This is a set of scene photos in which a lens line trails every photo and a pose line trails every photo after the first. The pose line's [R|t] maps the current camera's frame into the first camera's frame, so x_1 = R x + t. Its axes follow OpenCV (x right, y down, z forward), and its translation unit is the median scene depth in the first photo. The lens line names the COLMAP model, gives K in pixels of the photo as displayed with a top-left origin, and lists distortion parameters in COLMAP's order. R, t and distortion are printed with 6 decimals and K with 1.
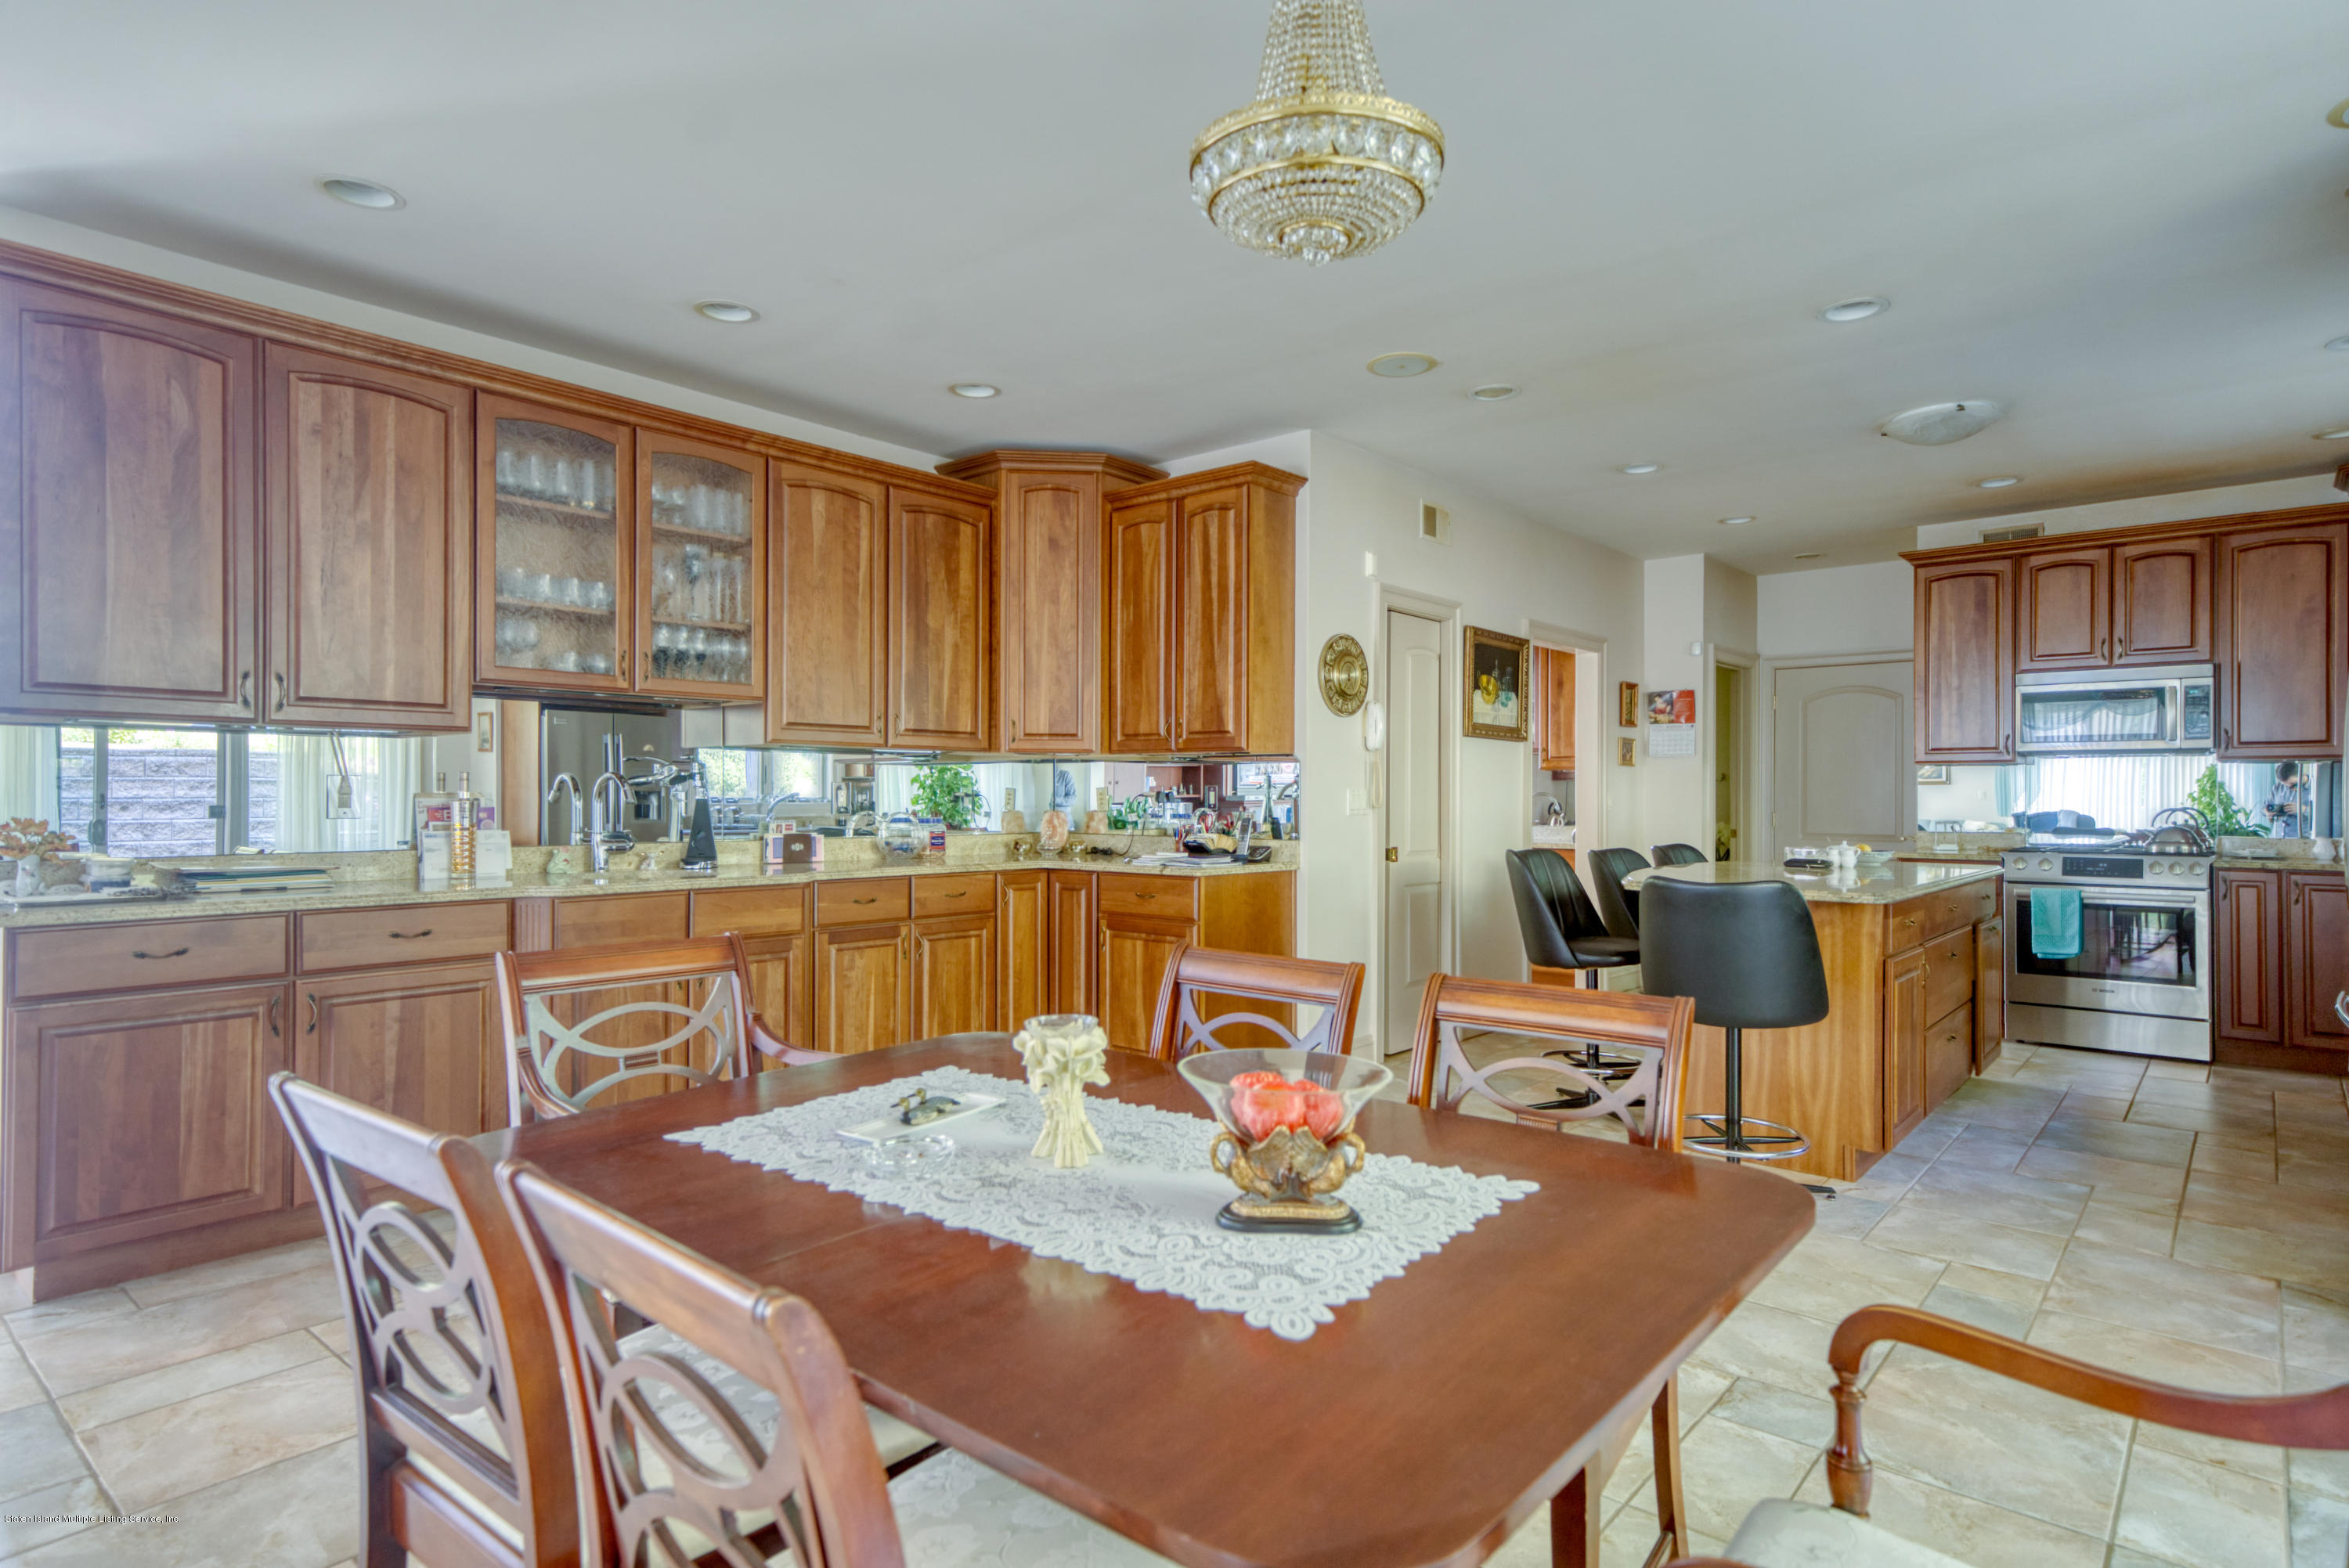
lens RADIAL K [[1258.8, 0, 1172.9], [0, 1258.8, 786.4], [0, 0, 1]] dist [0.013331, 0.001788]
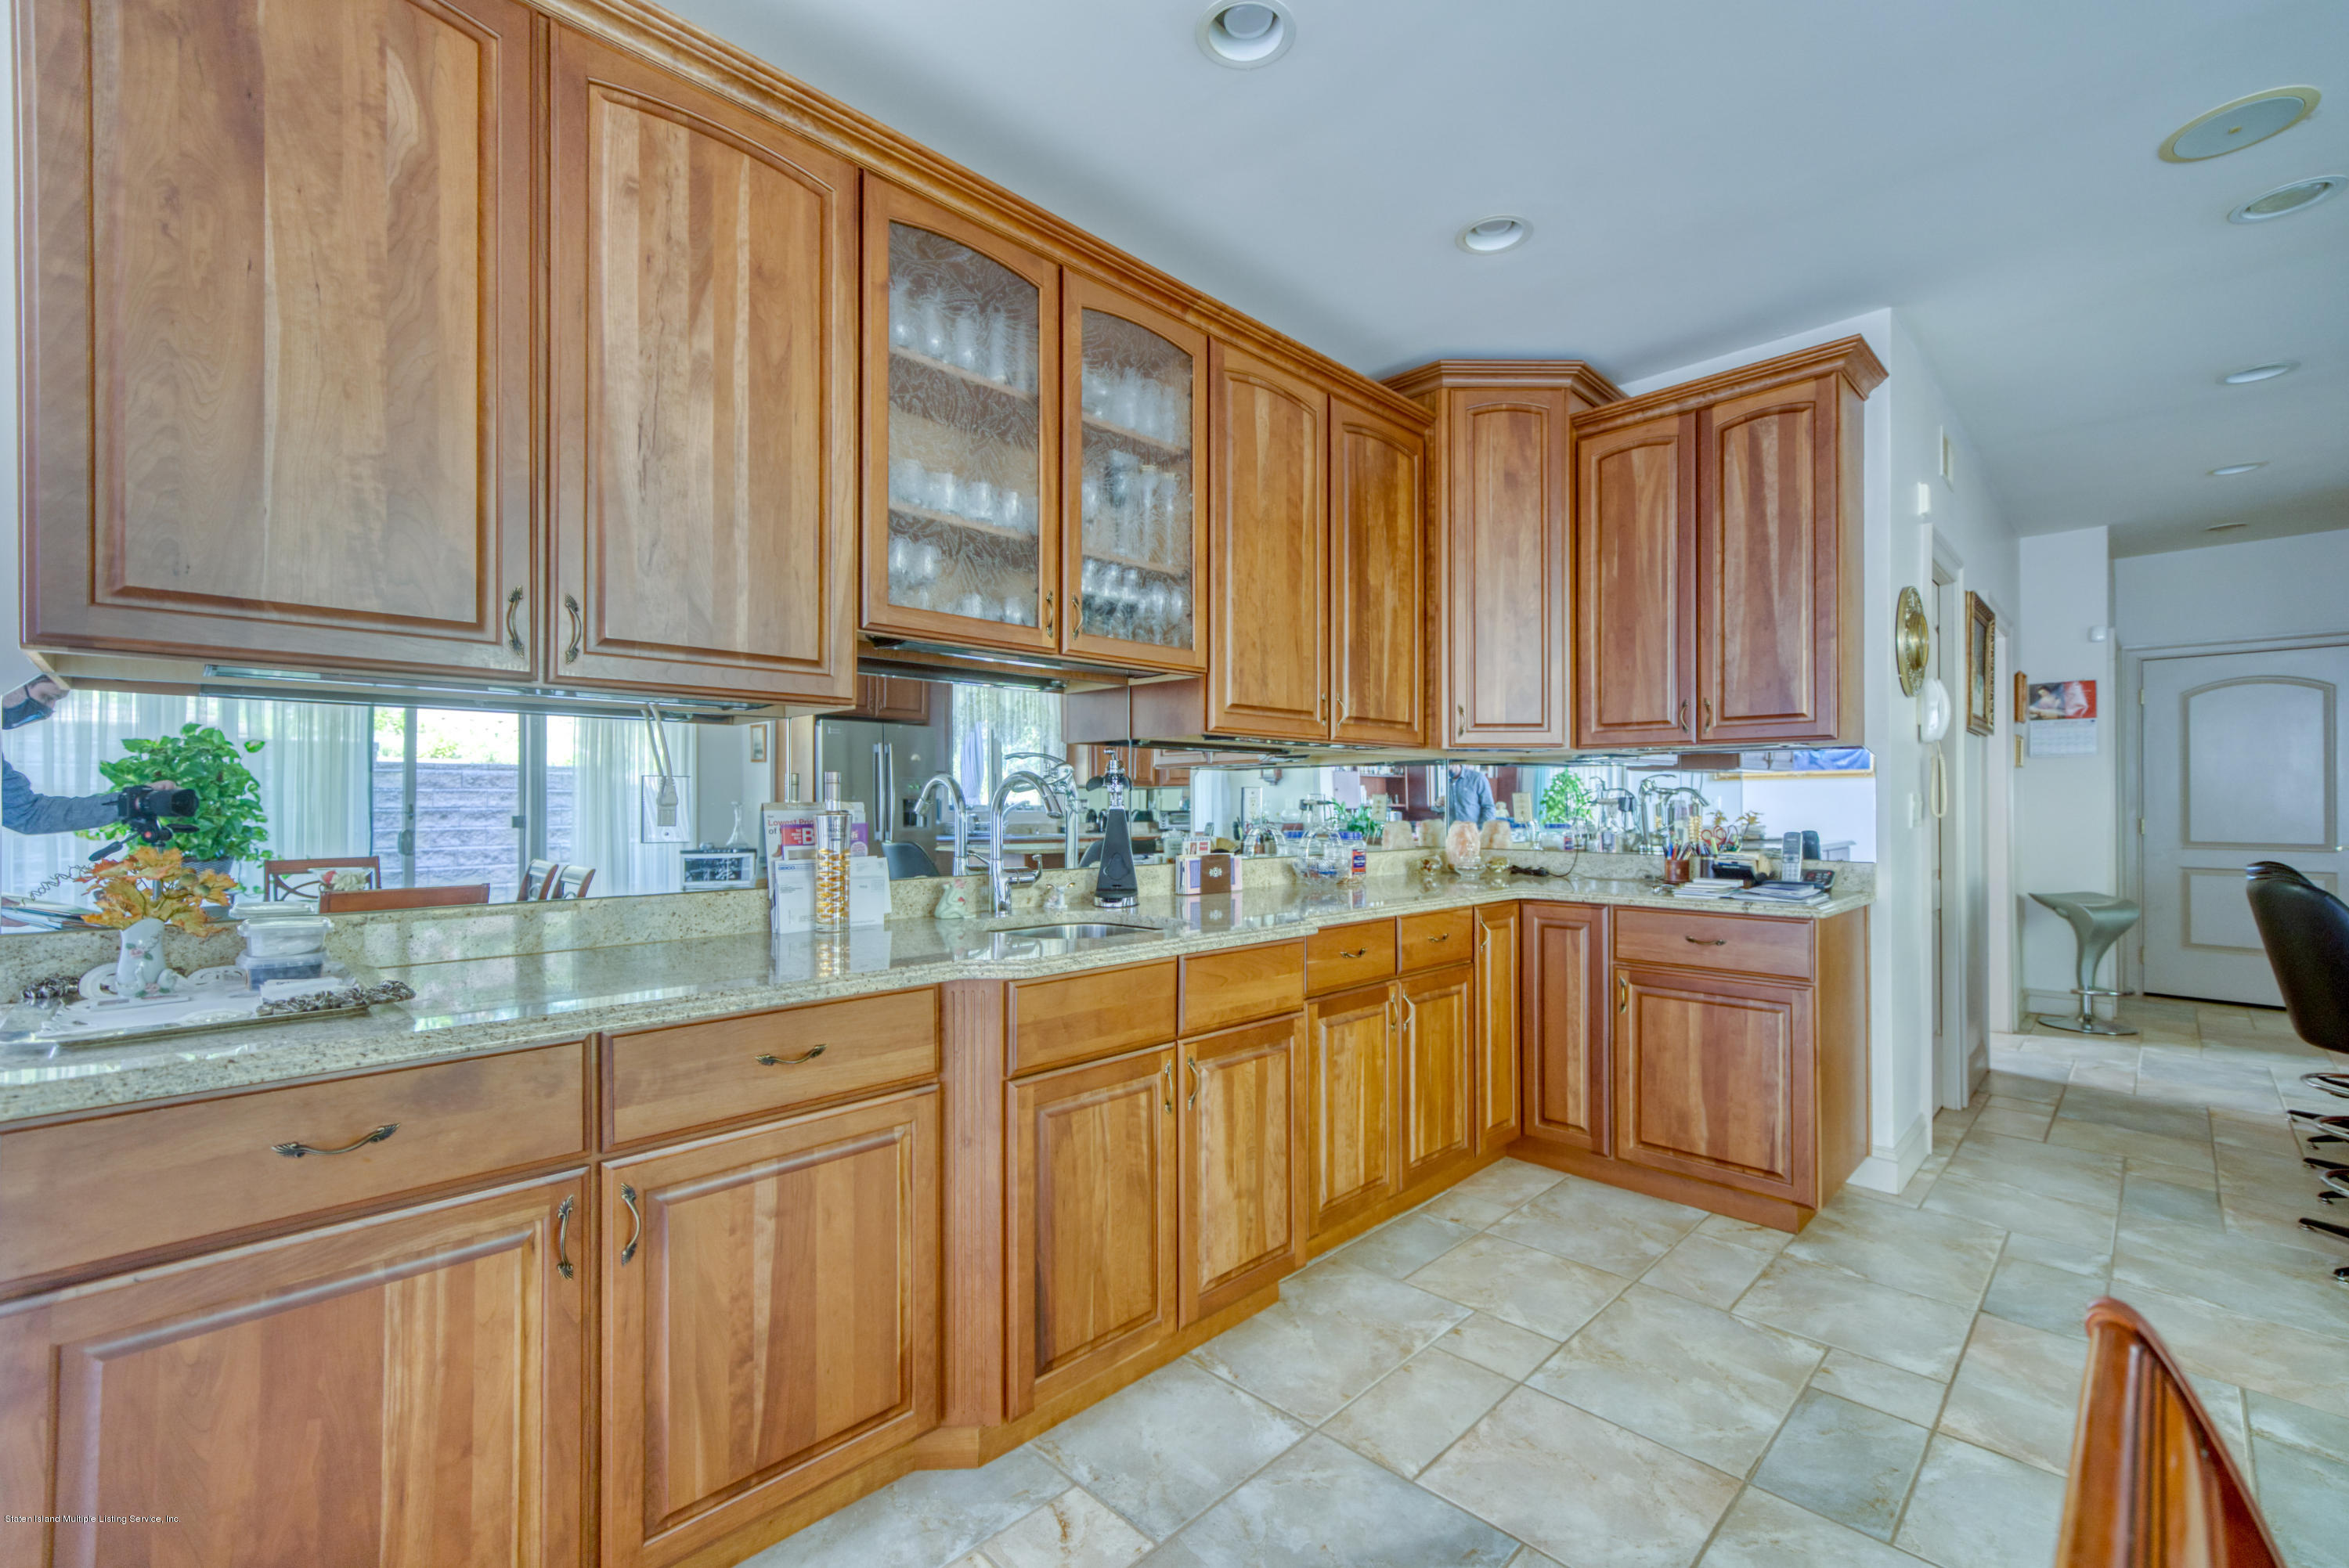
lens RADIAL K [[997.3, 0, 1168.9], [0, 997.3, 792.2], [0, 0, 1]] dist [-0.001802, 0.000480]
pose [[0.997013, -0.004104, -0.077127, -0.262331], [0.003881, 0.999988, -0.003035, 0.001523], [0.077139, 0.002726, 0.997017, 0.374094]]
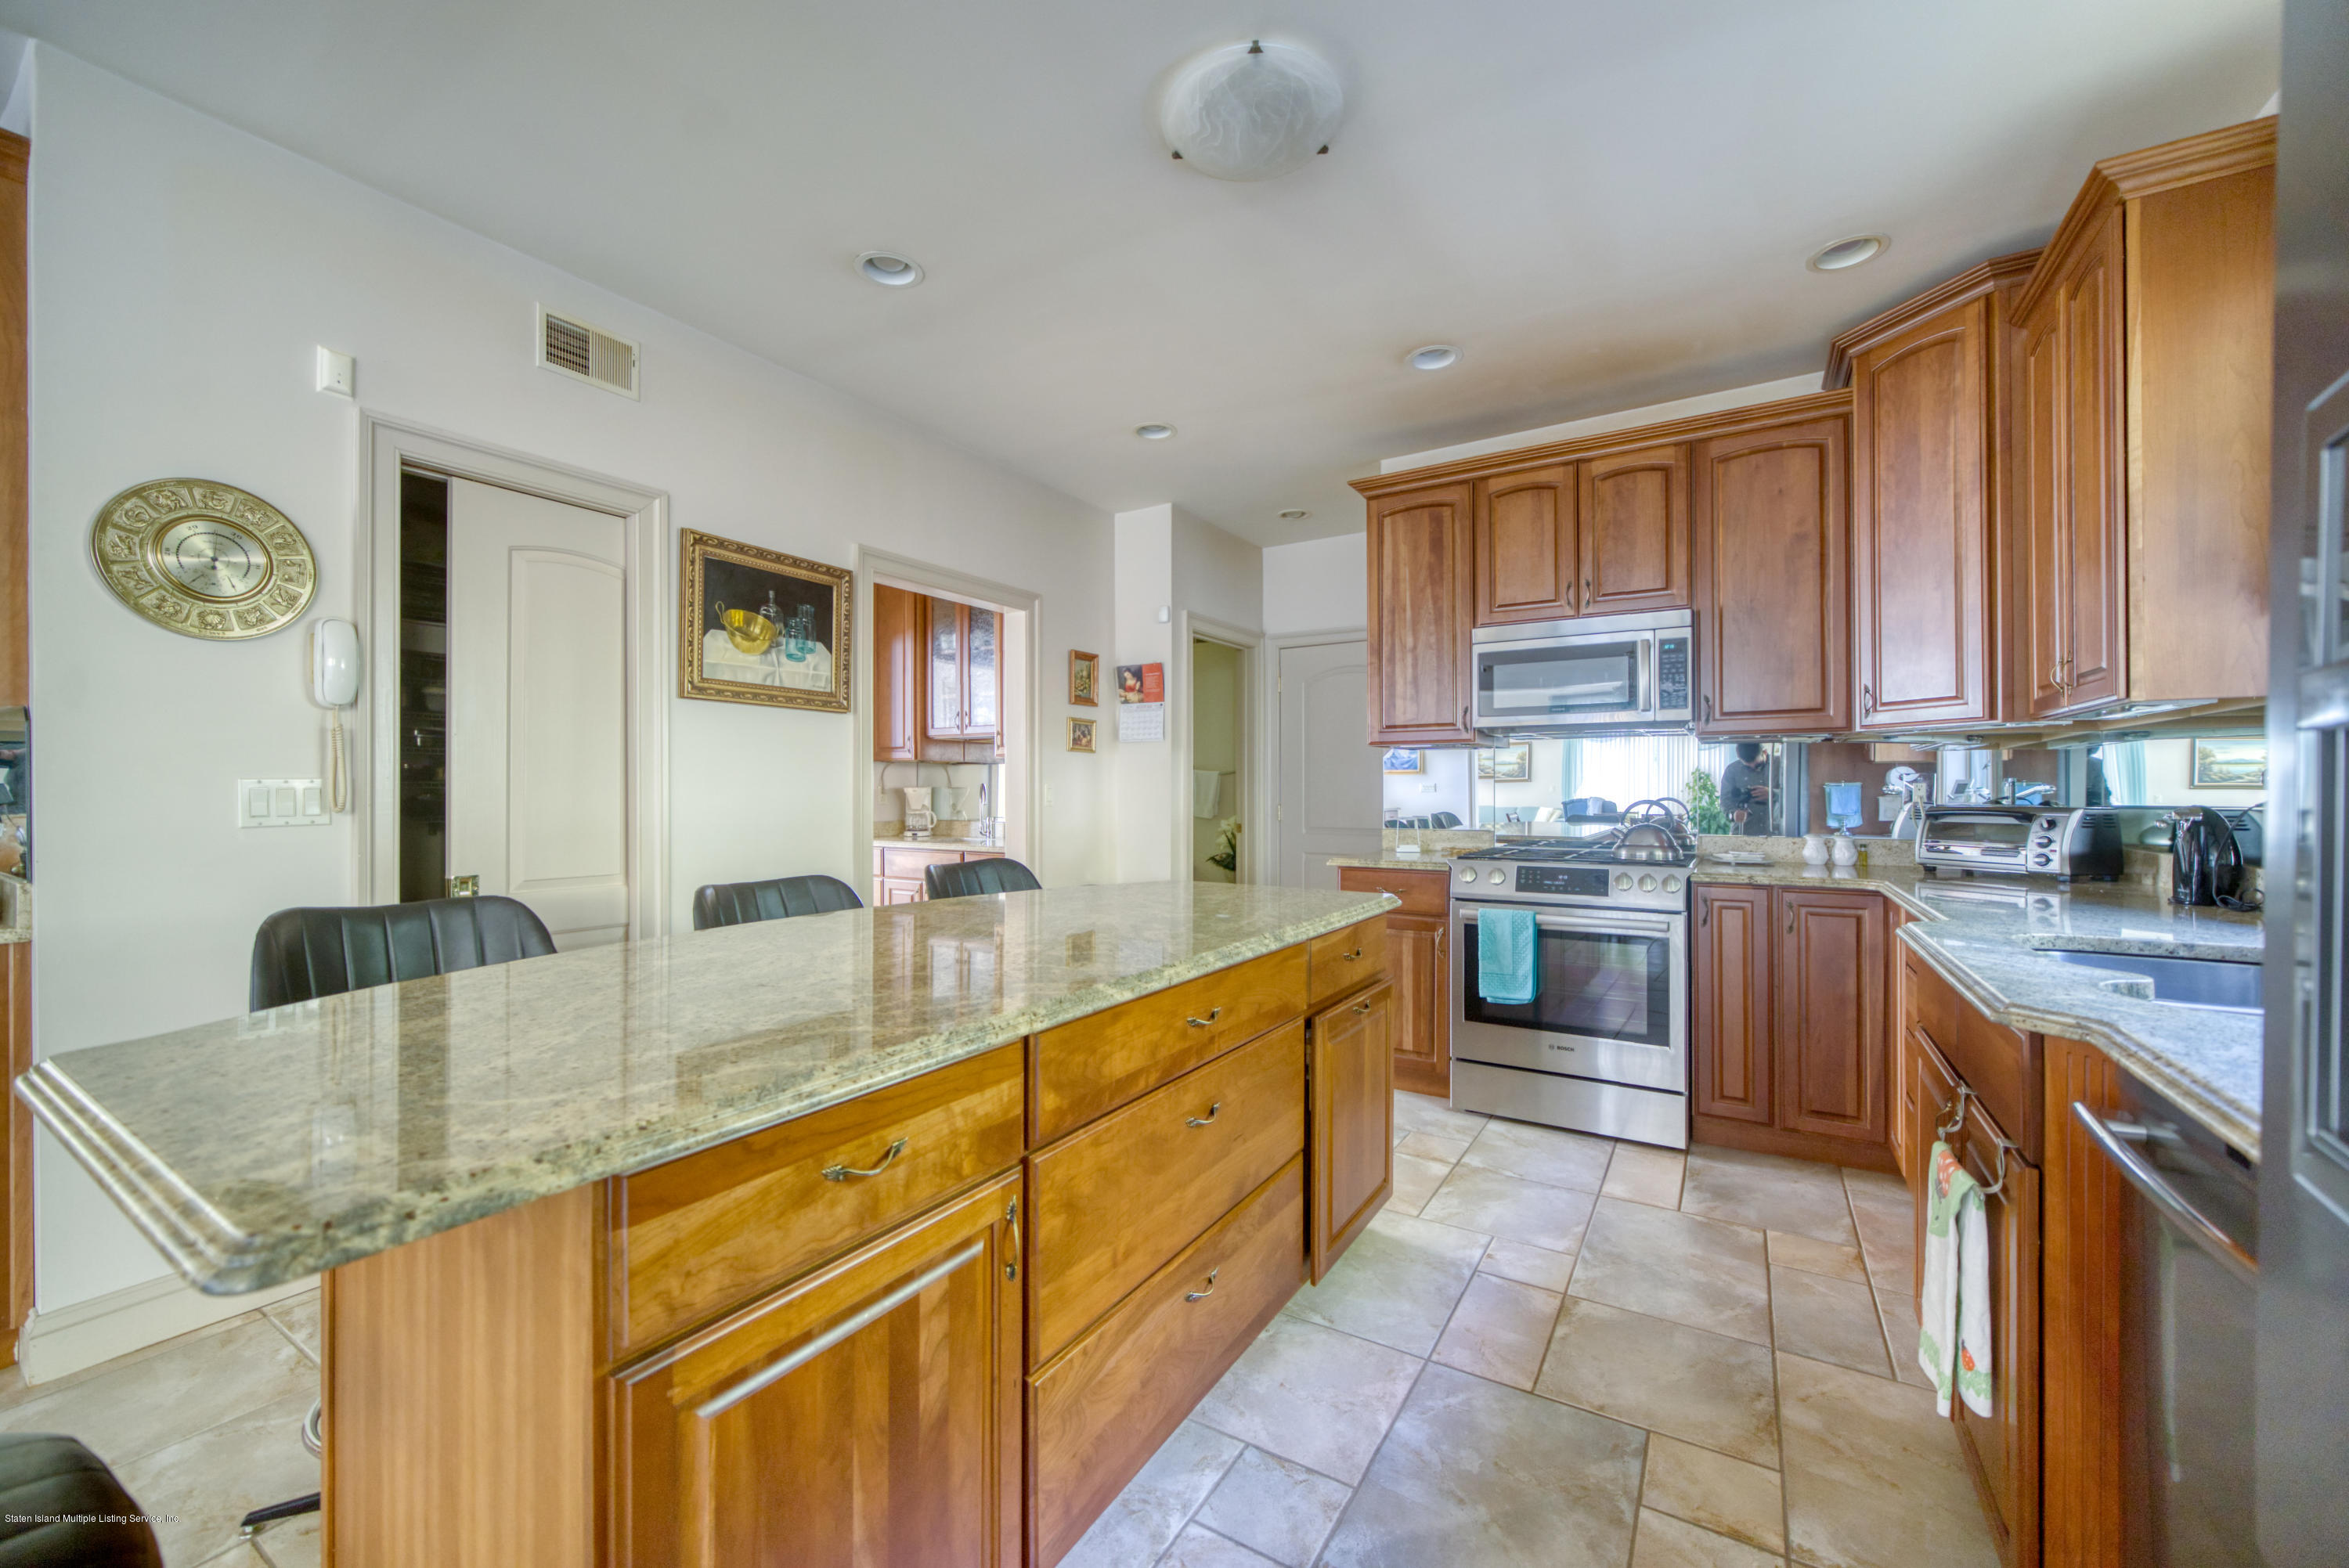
lens RADIAL K [[927.9, 0, 1177.5], [0, 927.9, 784.5], [0, 0, 1]] dist [-0.012555, -0.000113]
pose [[0.986286, -0.004710, 0.164976, 0.467193], [0.004276, 0.999986, 0.002985, 0.005427], [-0.164987, -0.002238, 0.986293, 0.557266]]
